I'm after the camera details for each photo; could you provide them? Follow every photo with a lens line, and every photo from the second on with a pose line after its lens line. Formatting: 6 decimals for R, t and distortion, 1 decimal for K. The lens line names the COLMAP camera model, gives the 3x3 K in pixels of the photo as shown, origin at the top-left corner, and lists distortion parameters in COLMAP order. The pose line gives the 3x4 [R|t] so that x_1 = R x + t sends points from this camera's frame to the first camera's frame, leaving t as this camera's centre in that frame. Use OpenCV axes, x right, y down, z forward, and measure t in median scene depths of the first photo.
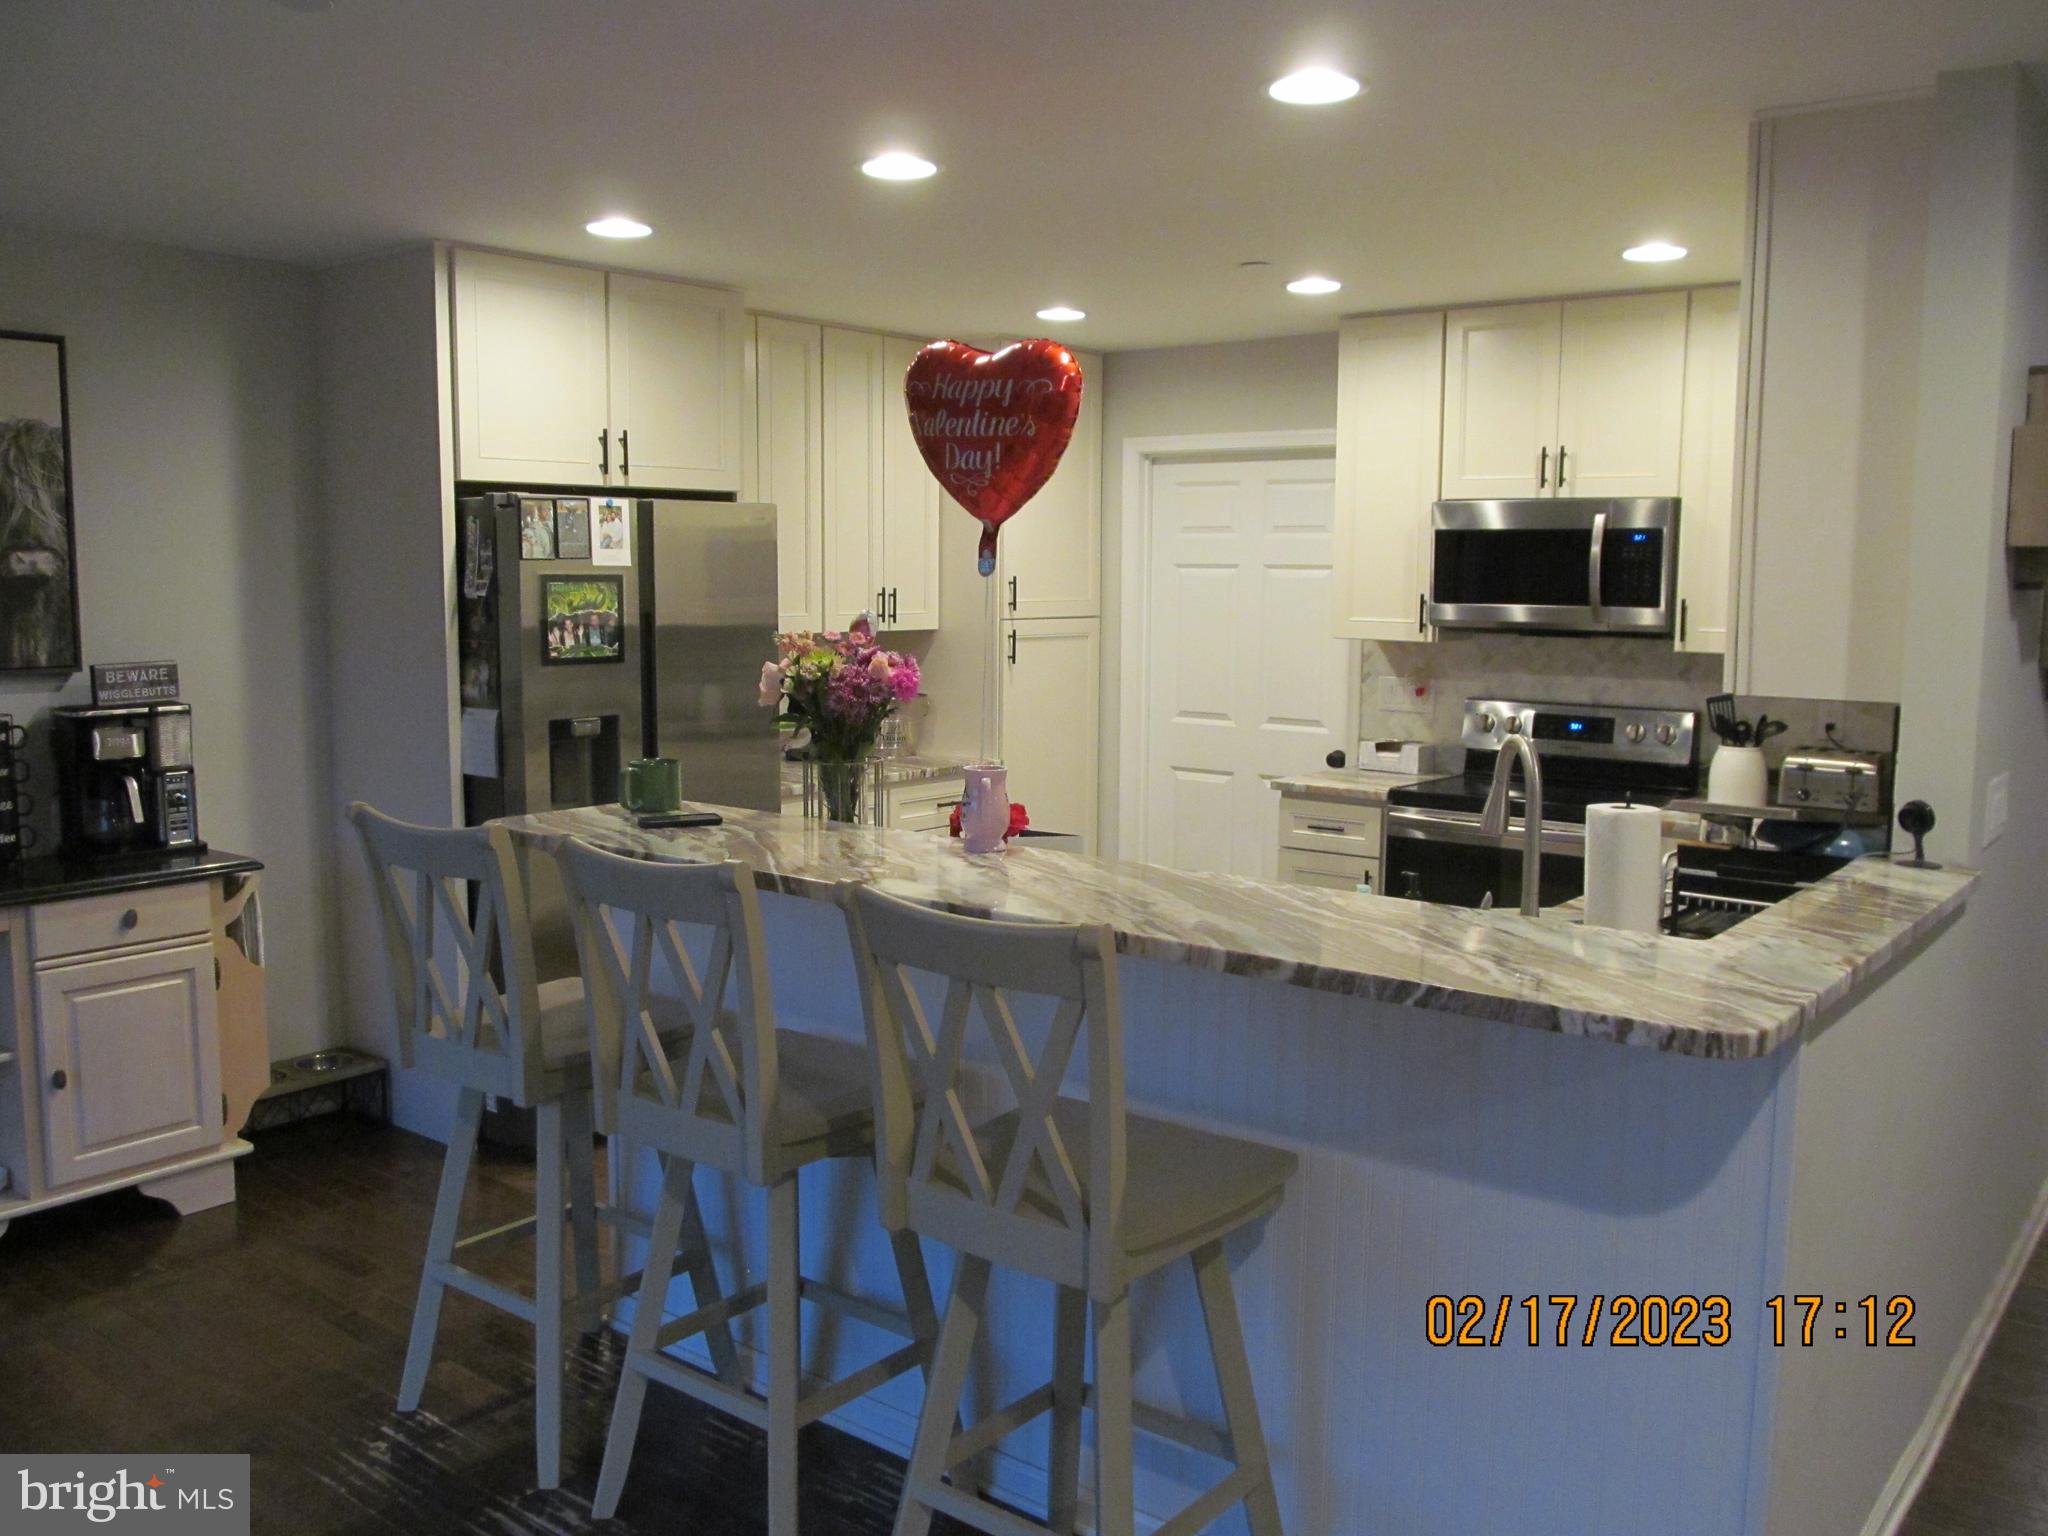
lens RADIAL K [[1712.1, 0, 1022.1], [0, 1712.1, 765.2], [0, 0, 1]] dist [-0.059688, 0.039169]
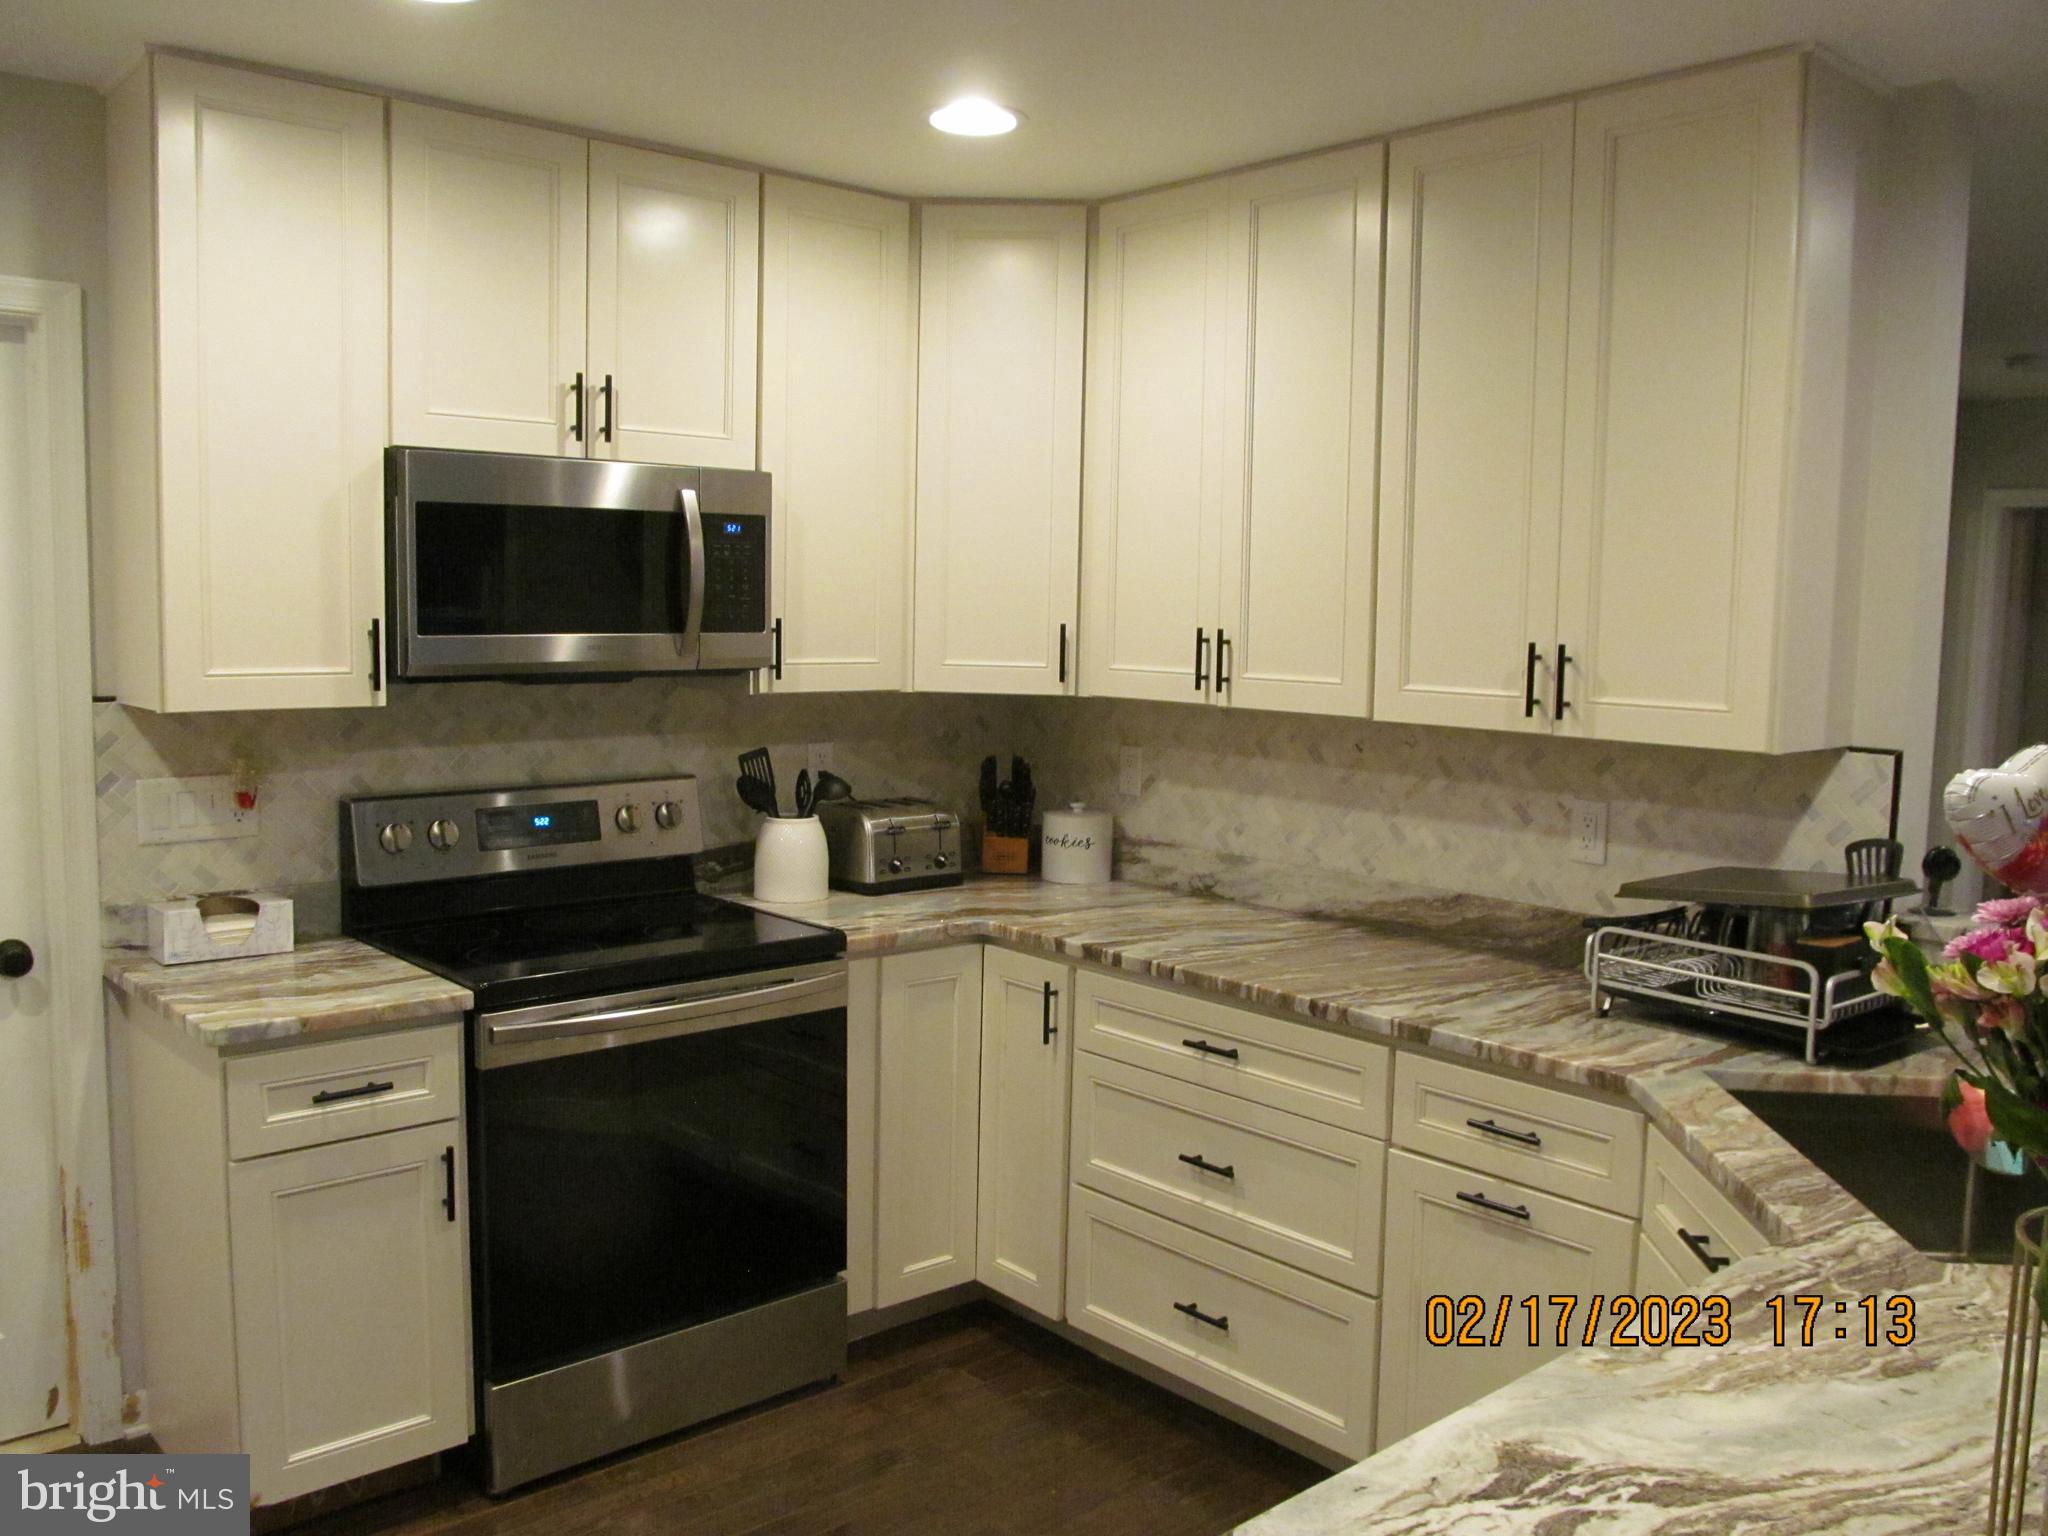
lens RADIAL K [[1712.1, 0, 908.5], [0, 1712.1, 767.1], [0, 0, 1]] dist [-0.059688, 0.039169]
pose [[0.194732, -0.109423, 0.974734, -0.337989], [0.096434, 0.991079, 0.091992, -0.111895], [-0.976105, 0.076084, 0.203546, 0.930945]]
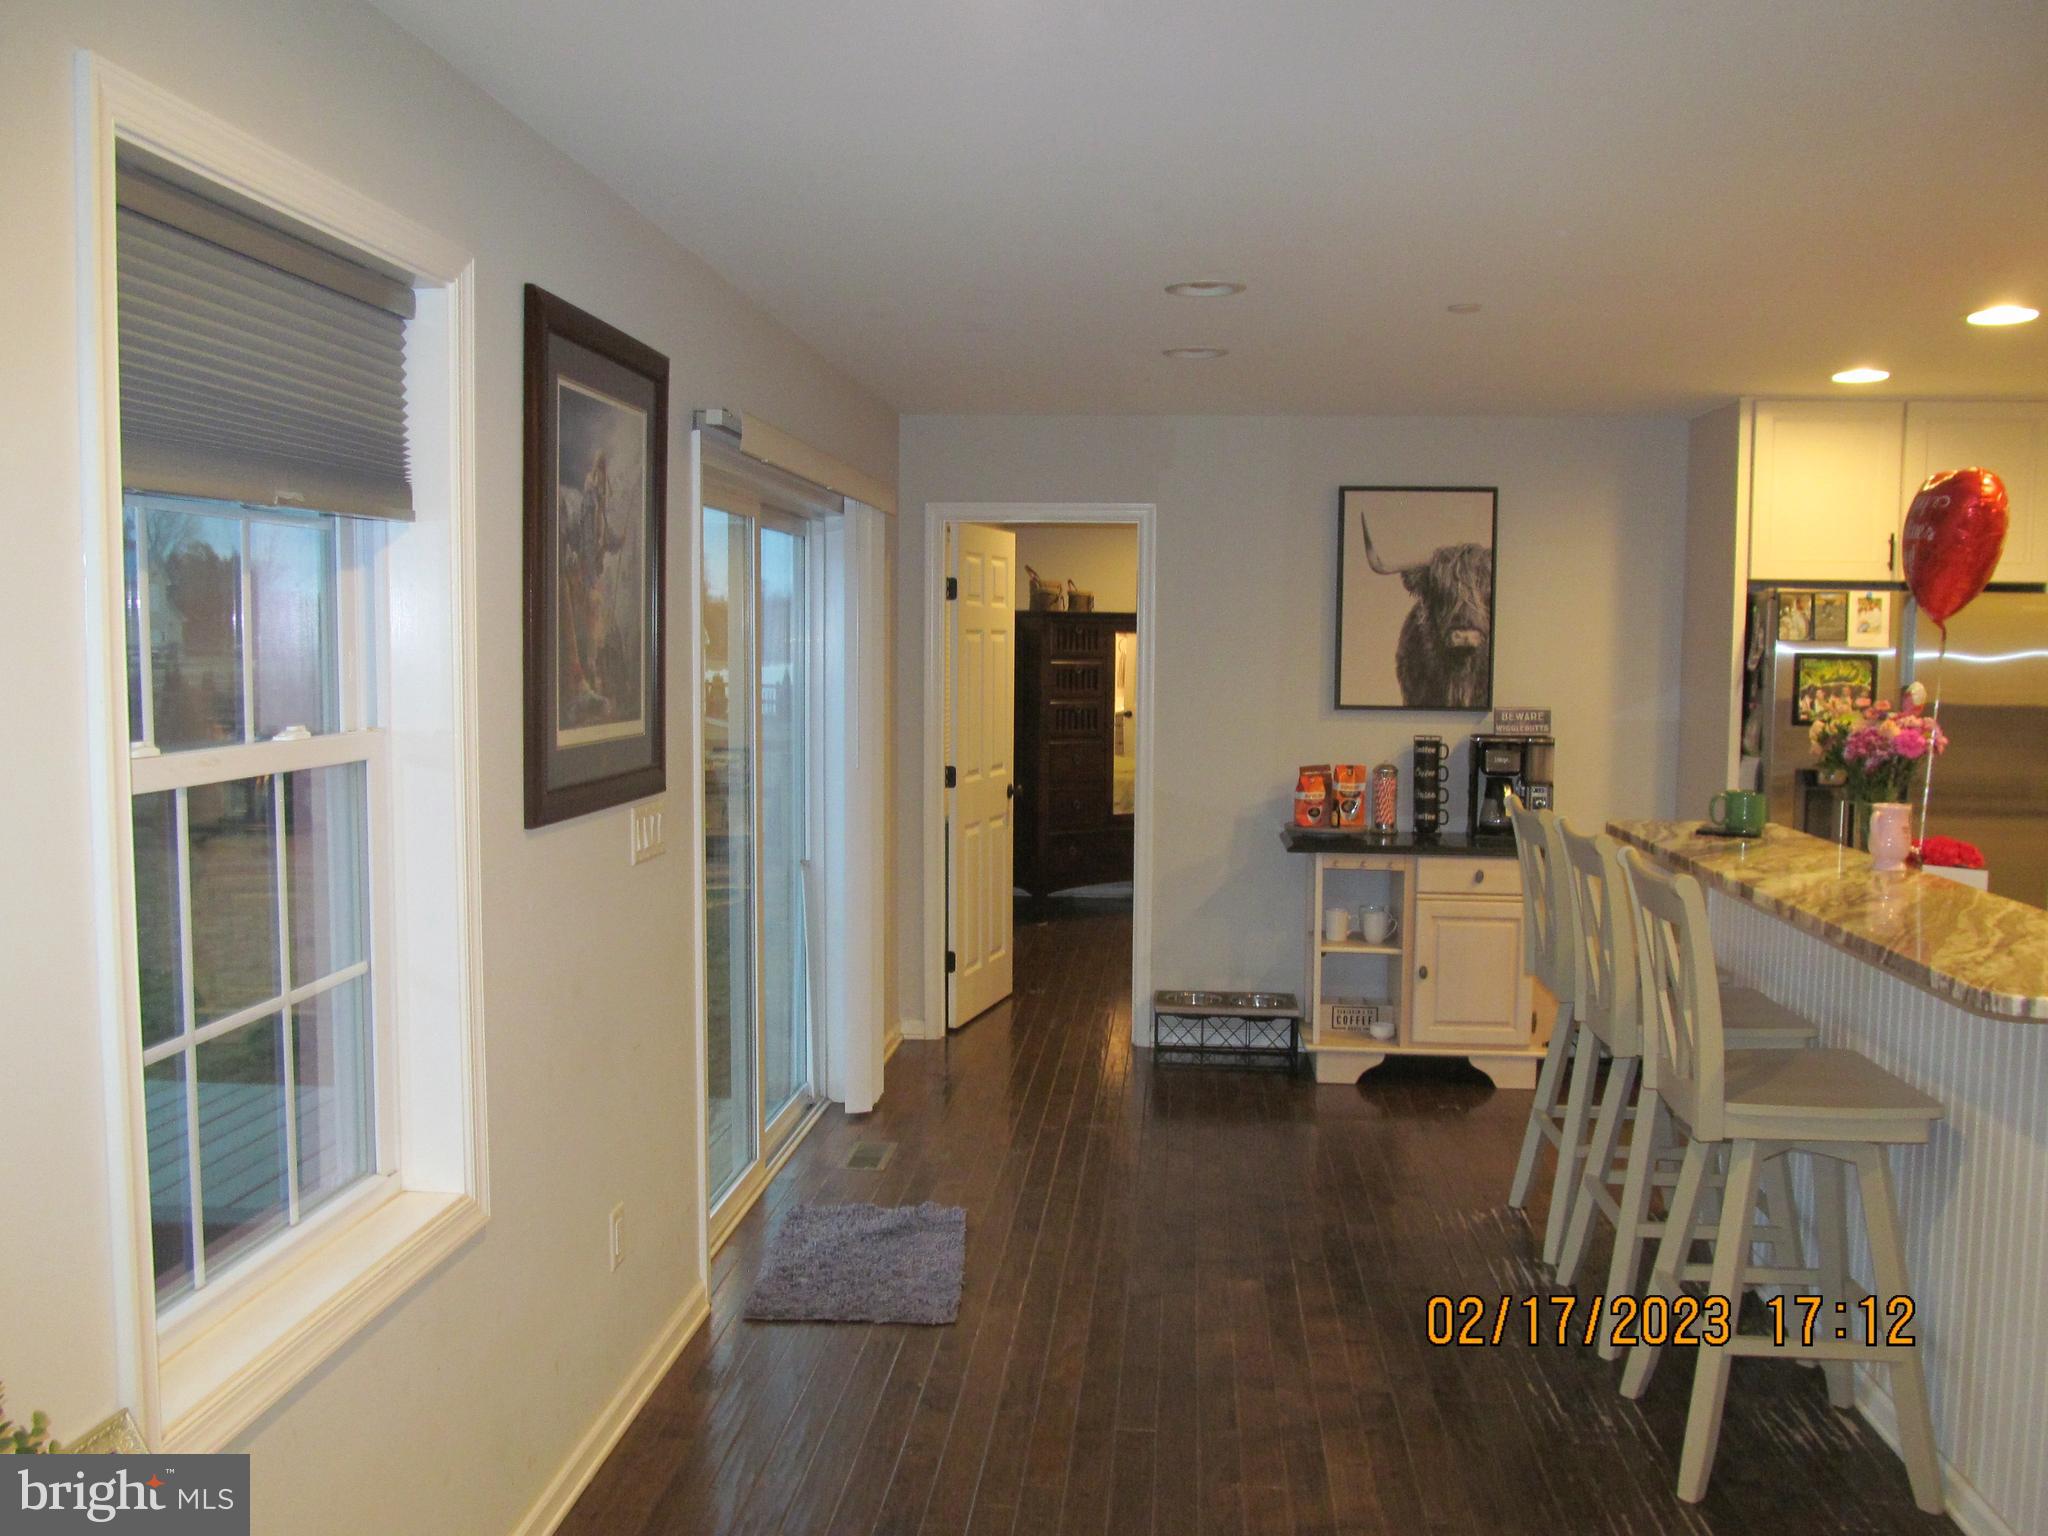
lens RADIAL K [[1712.1, 0, 1034.5], [0, 1712.1, 780.5], [0, 0, 1]] dist [-0.059688, 0.039169]
pose [[0.557735, 0.075777, -0.826553, 0.472005], [-0.107569, 0.994025, 0.018546, 0.020327], [0.823019, 0.078568, 0.562554, -0.170316]]
